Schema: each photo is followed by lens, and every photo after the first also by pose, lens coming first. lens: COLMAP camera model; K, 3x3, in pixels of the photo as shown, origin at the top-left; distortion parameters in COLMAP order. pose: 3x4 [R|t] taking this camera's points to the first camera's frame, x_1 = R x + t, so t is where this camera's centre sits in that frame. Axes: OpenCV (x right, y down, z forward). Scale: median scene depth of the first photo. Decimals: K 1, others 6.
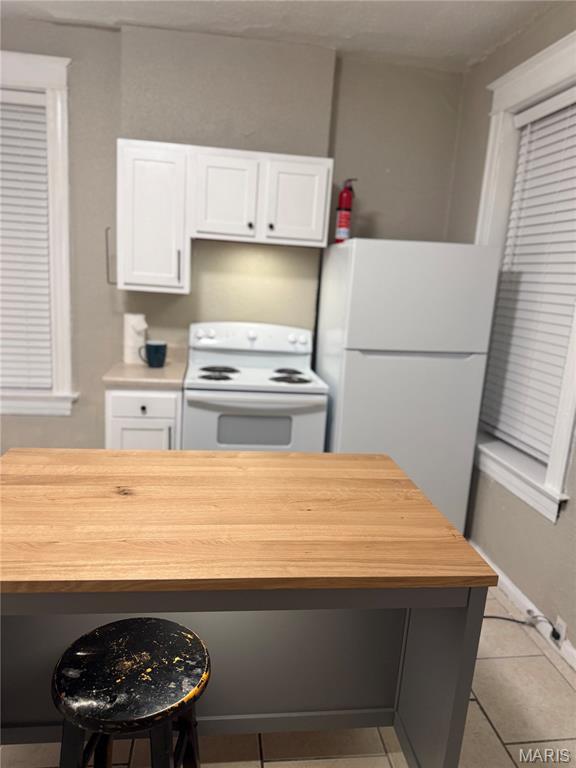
lens RADIAL K [[545.2, 0, 285.5], [0, 545.2, 384.1], [0, 0, 1]] dist [-0.006142, -0.001374]
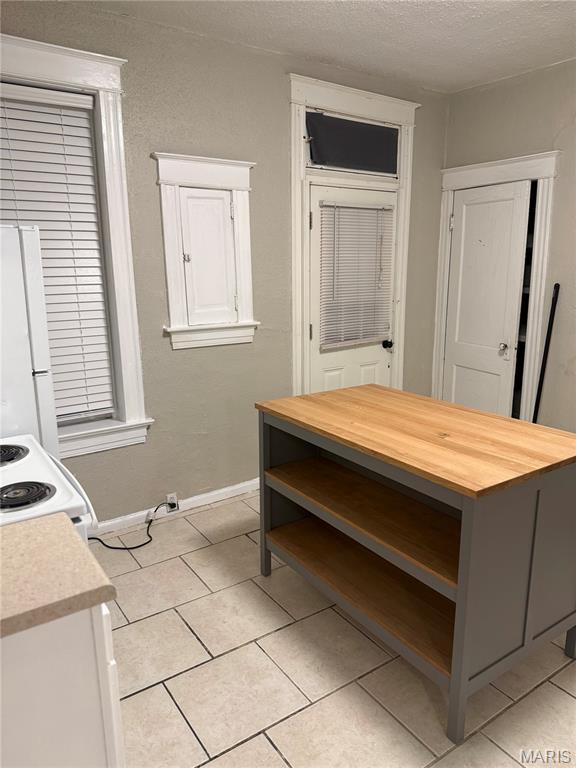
lens RADIAL K [[545.2, 0, 285.4], [0, 545.2, 384.3], [0, 0, 1]] dist [-0.006142, -0.001374]
pose [[-0.443962, -0.250211, 0.860402, -1.084756], [0.163802, 0.921378, 0.352464, -0.408467], [-0.880947, 0.297416, -0.368072, 1.540424]]
